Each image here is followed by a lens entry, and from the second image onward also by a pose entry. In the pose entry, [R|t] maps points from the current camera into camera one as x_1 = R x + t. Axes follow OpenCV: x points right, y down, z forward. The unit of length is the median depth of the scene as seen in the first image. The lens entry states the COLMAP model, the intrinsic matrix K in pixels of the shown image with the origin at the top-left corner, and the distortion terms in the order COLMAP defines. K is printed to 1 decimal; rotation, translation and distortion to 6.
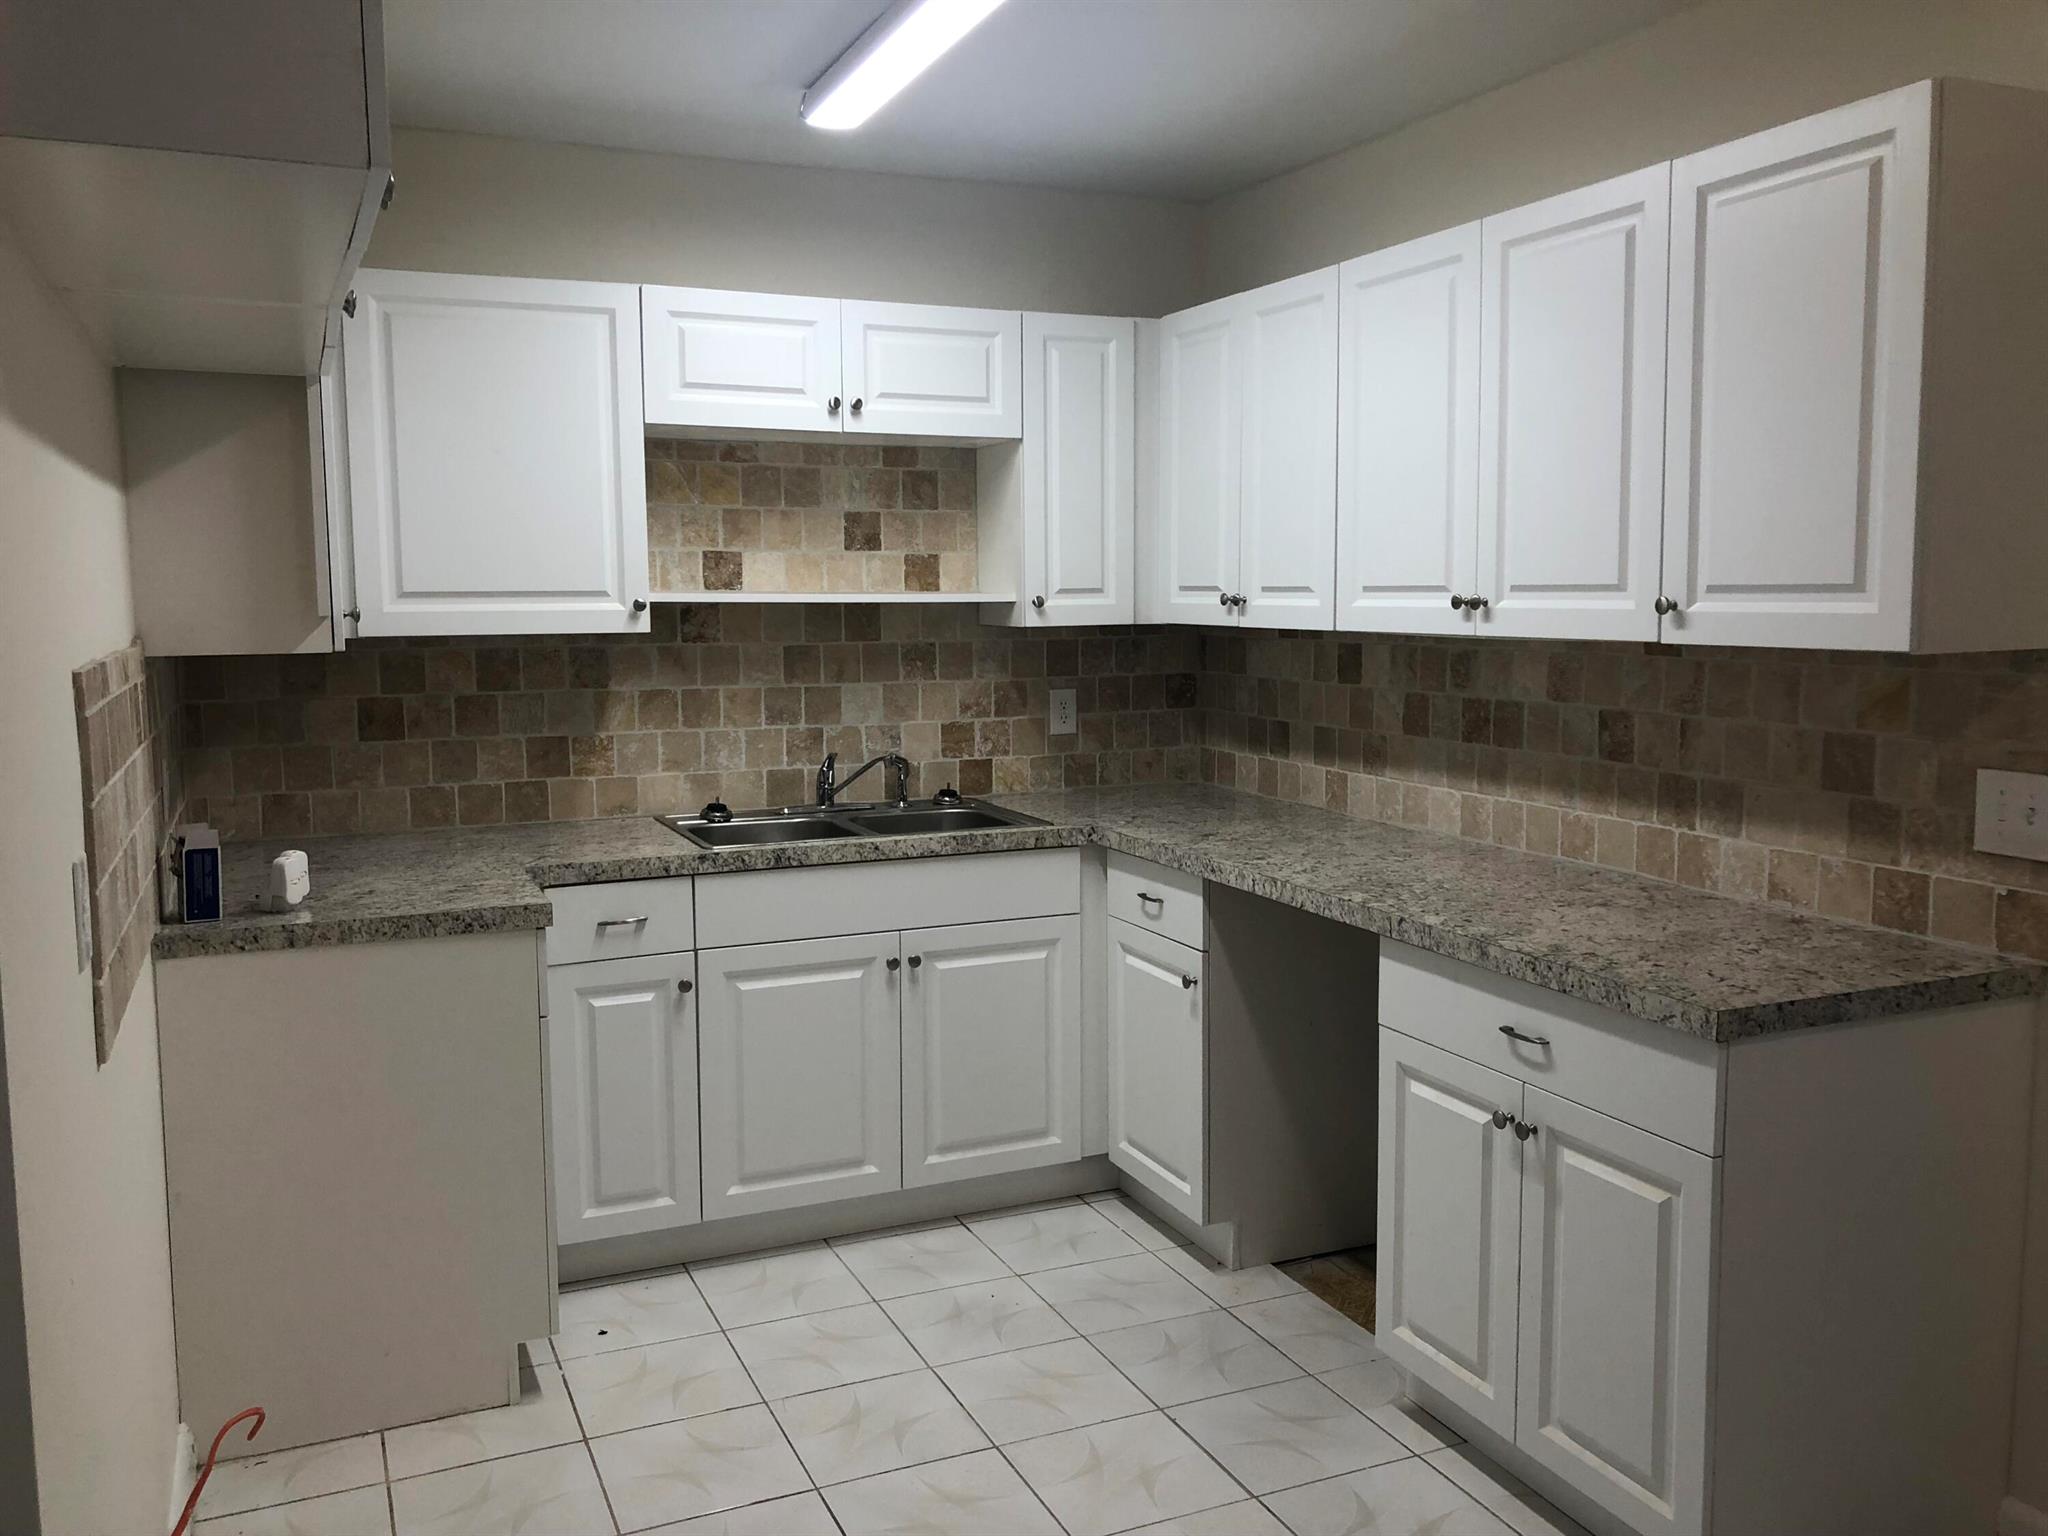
lens RADIAL K [[1643.9, 0, 1024.0], [0, 1643.9, 768.0], [0, 0, 1]] dist [0.087377, -0.170580]
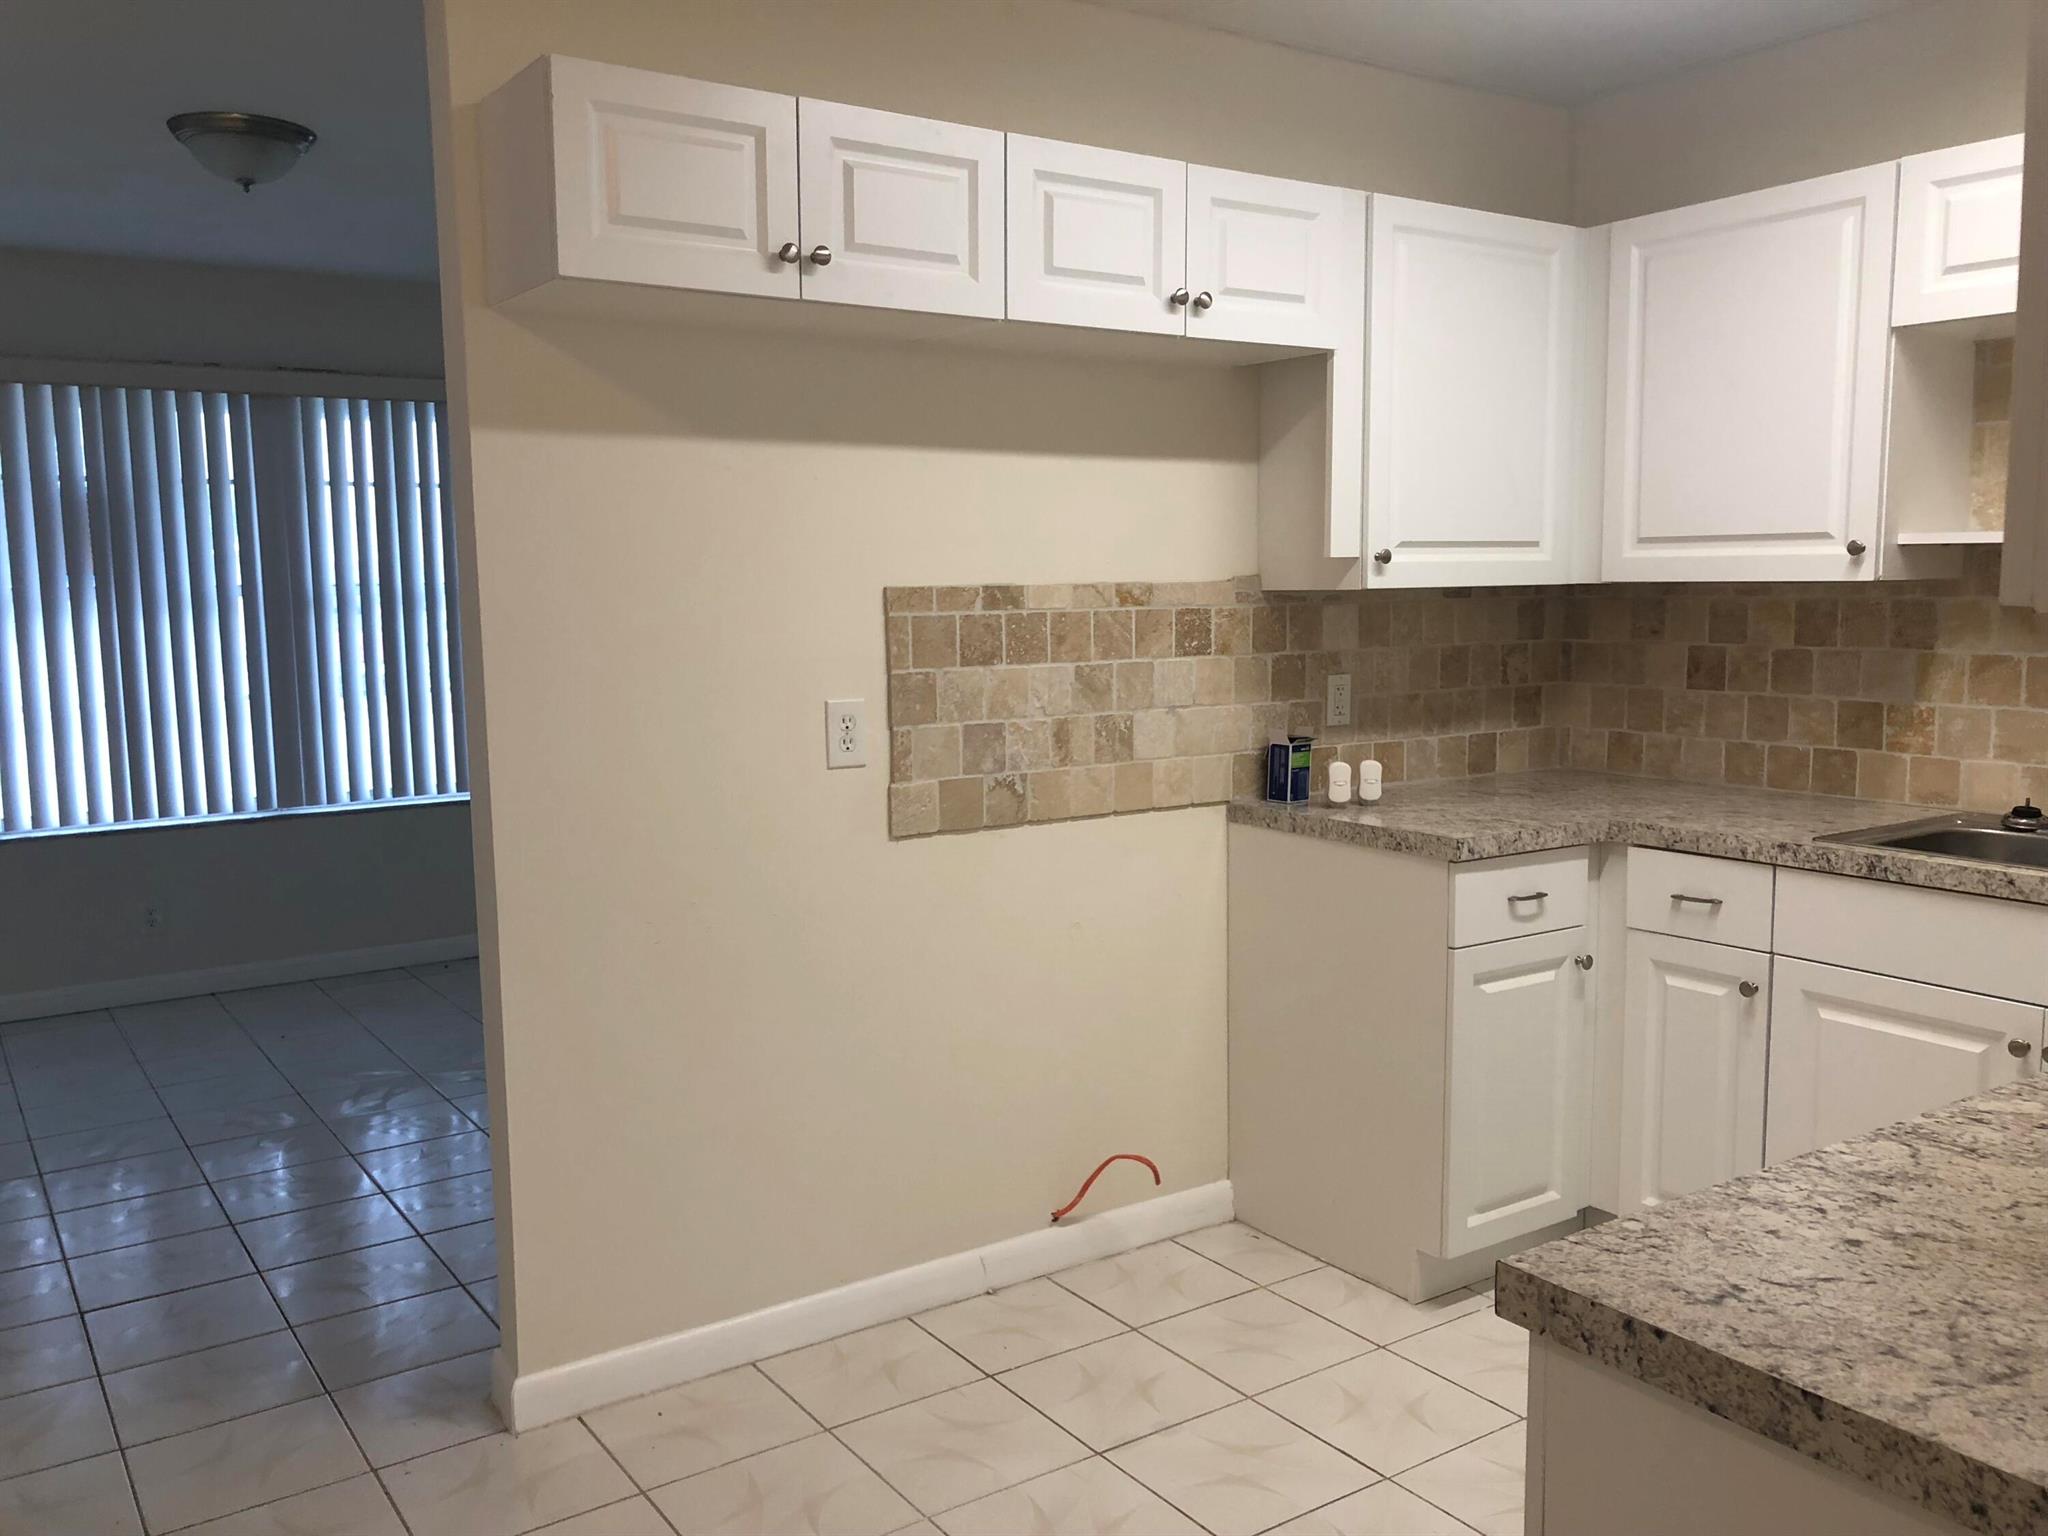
lens RADIAL K [[1661.3, 0, 1024.0], [0, 1661.3, 768.0], [0, 0, 1]] dist [0.008569, 0.007878]
pose [[0.173780, 0.115909, -0.977939, 0.515584], [-0.098519, 0.990114, 0.099845, -0.029356], [0.979844, 0.078994, 0.183481, 0.419950]]
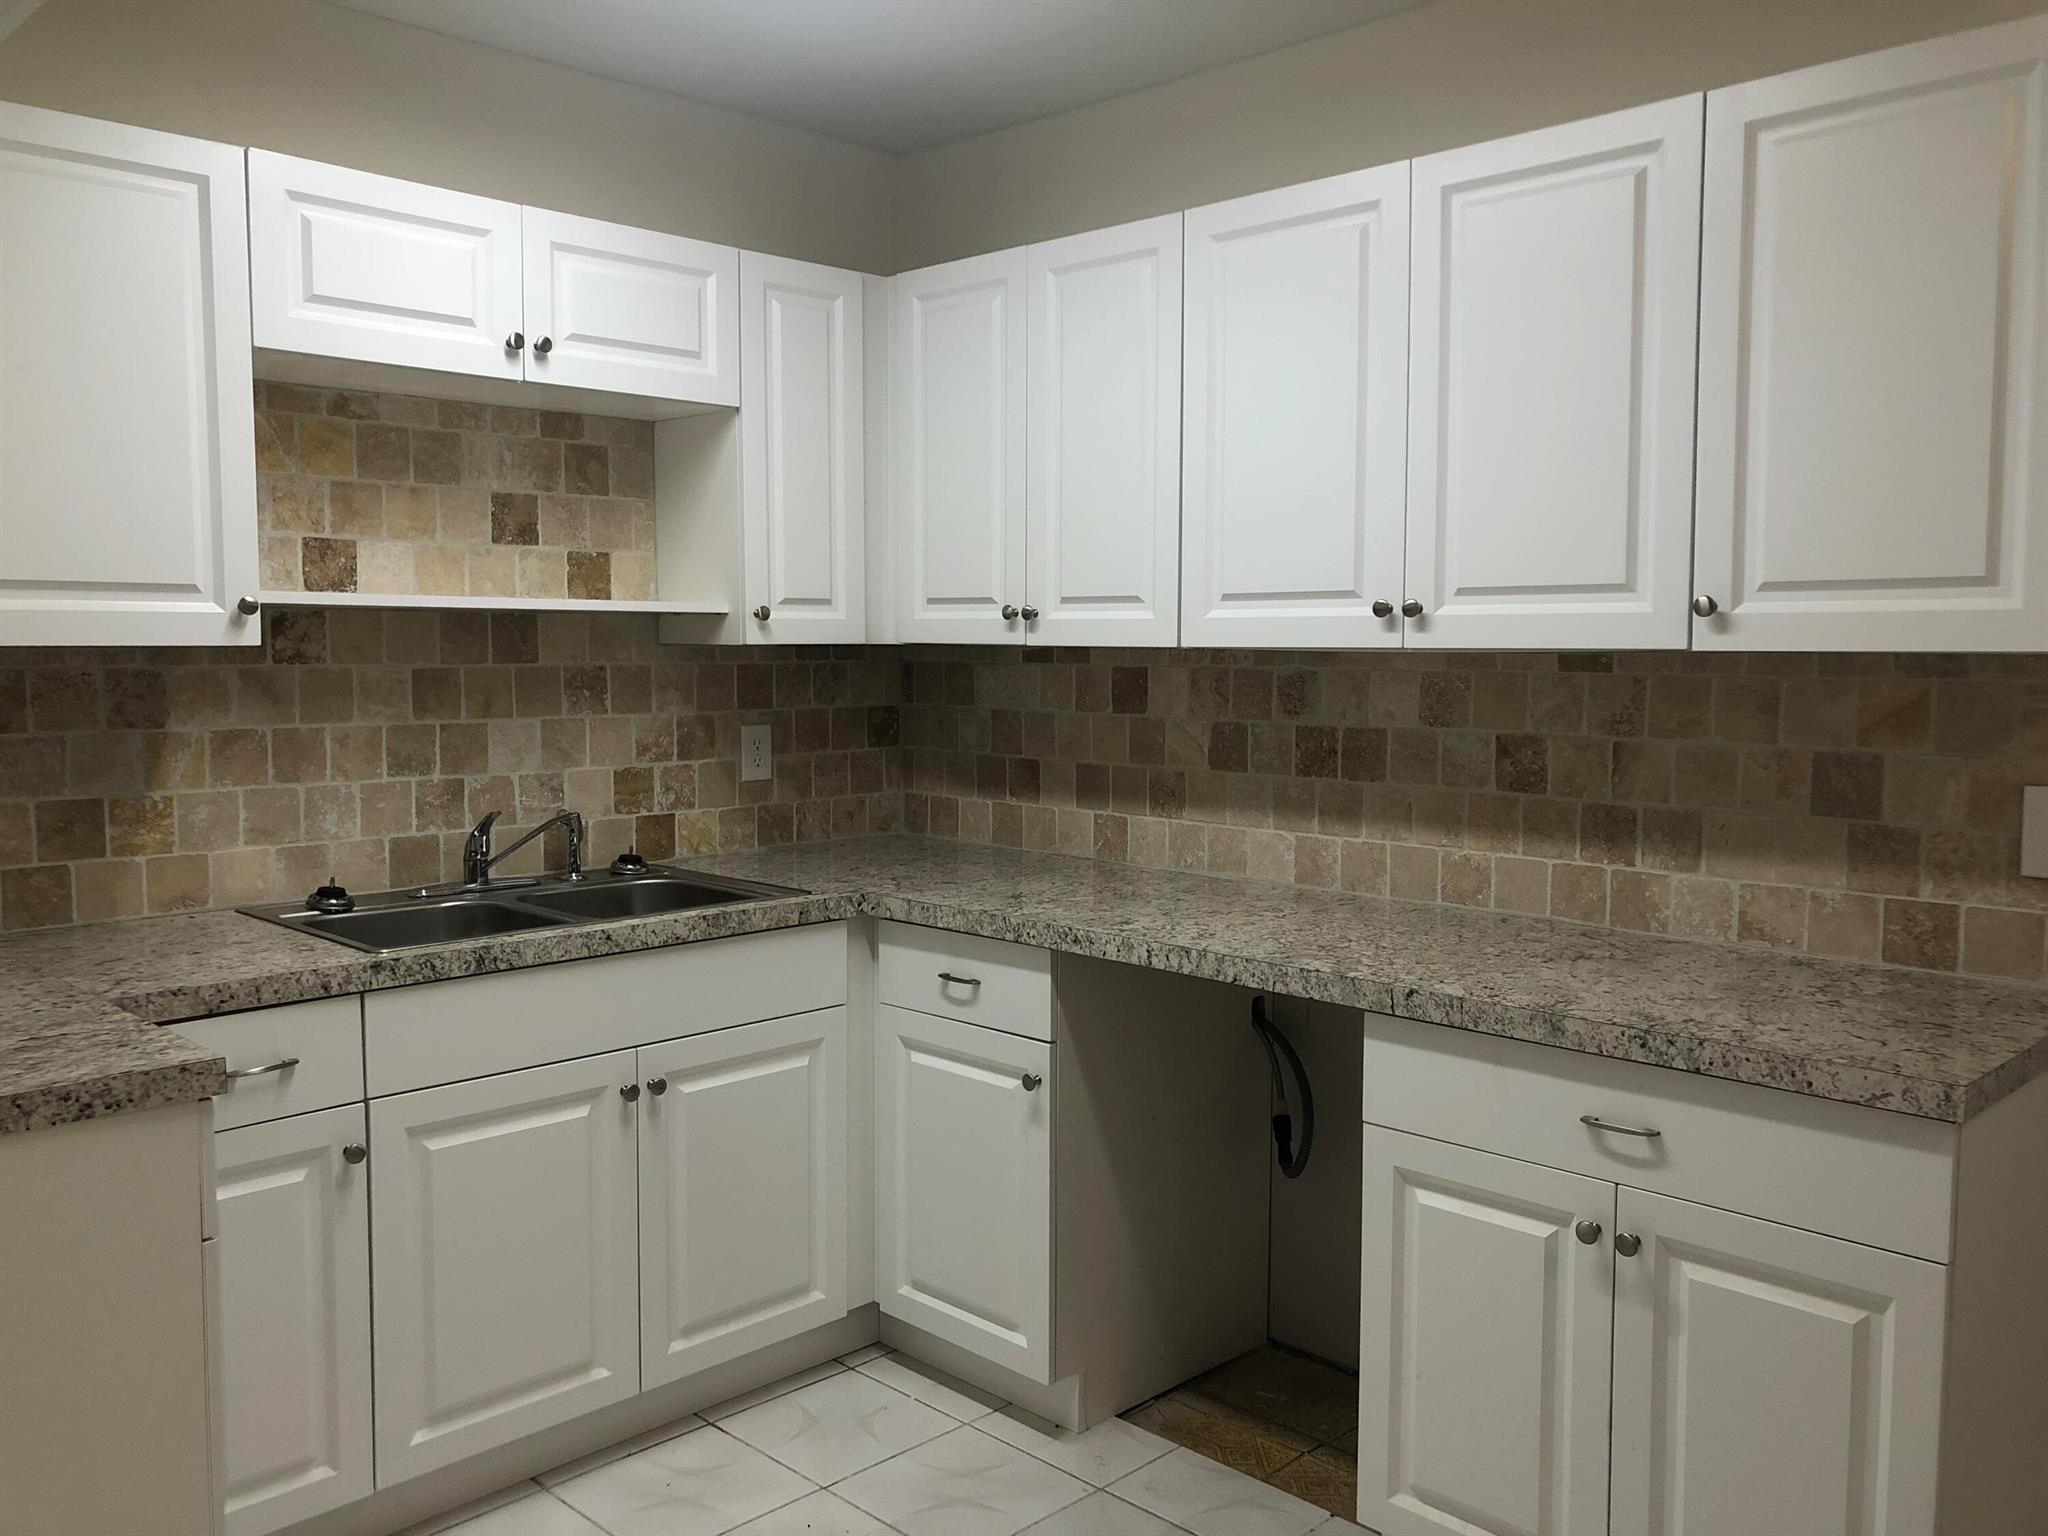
lens RADIAL K [[1661.3, 0, 1024.0], [0, 1661.3, 768.0], [0, 0, 1]] dist [0.008569, 0.007878]
pose [[0.931483, -0.020706, 0.363196, -0.176756], [0.031794, 0.999192, -0.024579, -0.002904], [-0.362393, 0.034442, 0.931389, 0.224192]]
